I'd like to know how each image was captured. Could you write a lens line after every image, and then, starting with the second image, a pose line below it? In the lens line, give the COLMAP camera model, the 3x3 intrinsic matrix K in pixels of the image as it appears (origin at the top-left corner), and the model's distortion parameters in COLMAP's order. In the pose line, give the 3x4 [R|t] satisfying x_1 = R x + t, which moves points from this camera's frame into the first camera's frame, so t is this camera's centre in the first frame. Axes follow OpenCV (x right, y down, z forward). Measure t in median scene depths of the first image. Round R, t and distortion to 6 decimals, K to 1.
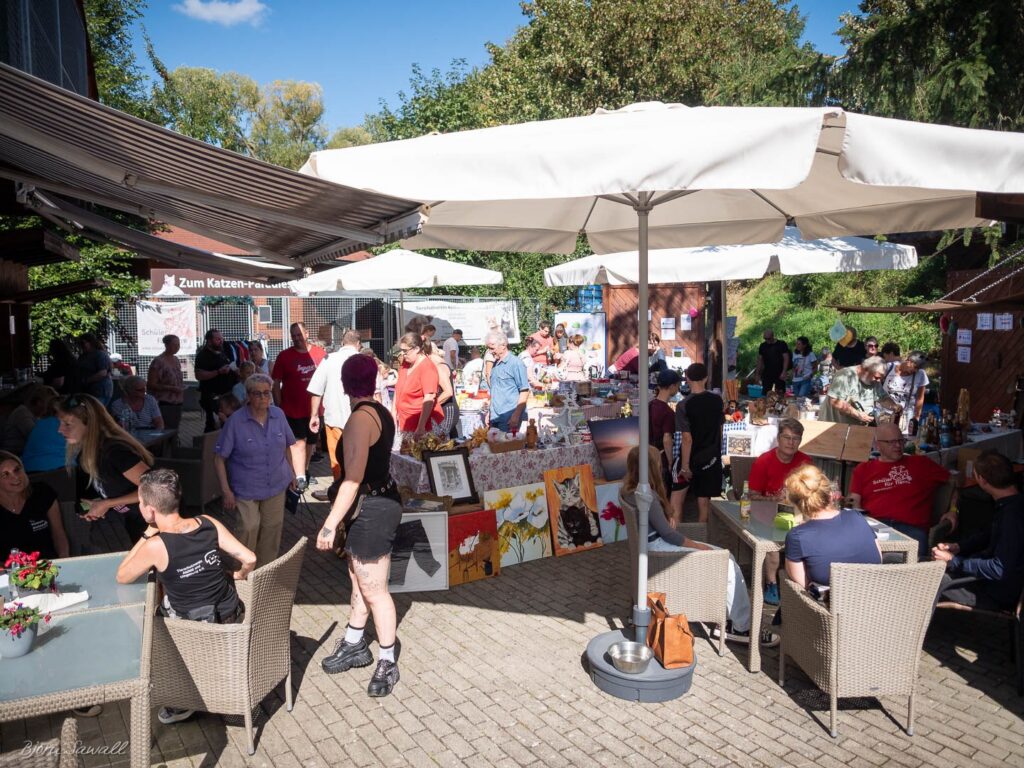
lens RADIAL K [[1512.0, 0, 512.0], [0, 1512.0, 384.0], [0, 0, 1]] dist [0.030811, 0.013928]
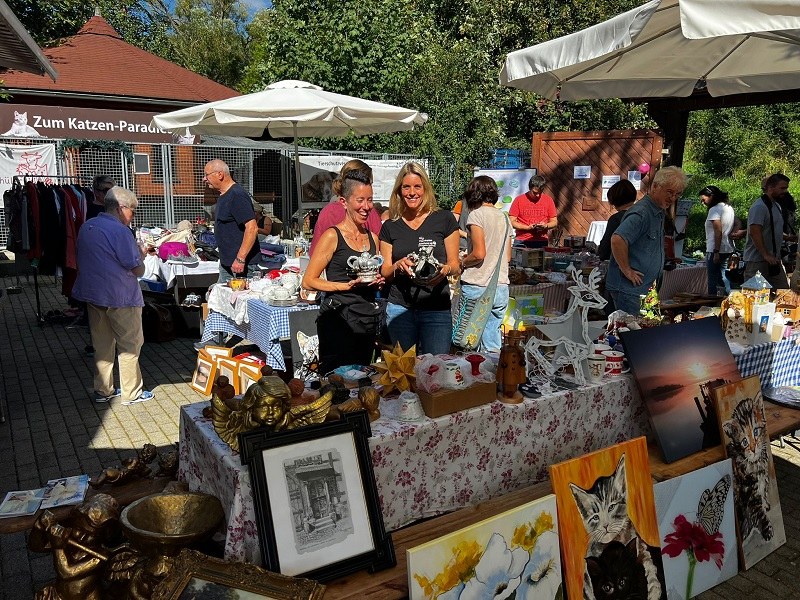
lens RADIAL K [[1181.2, 0, 400.0], [0, 1181.2, 300.0], [0, 0, 1]] dist [0.030811, 0.013928]
pose [[0.999780, 0.019544, -0.007649, -0.017998], [-0.019196, 0.998883, 0.043186, -0.000566], [0.008485, -0.043030, 0.999038, 0.656380]]
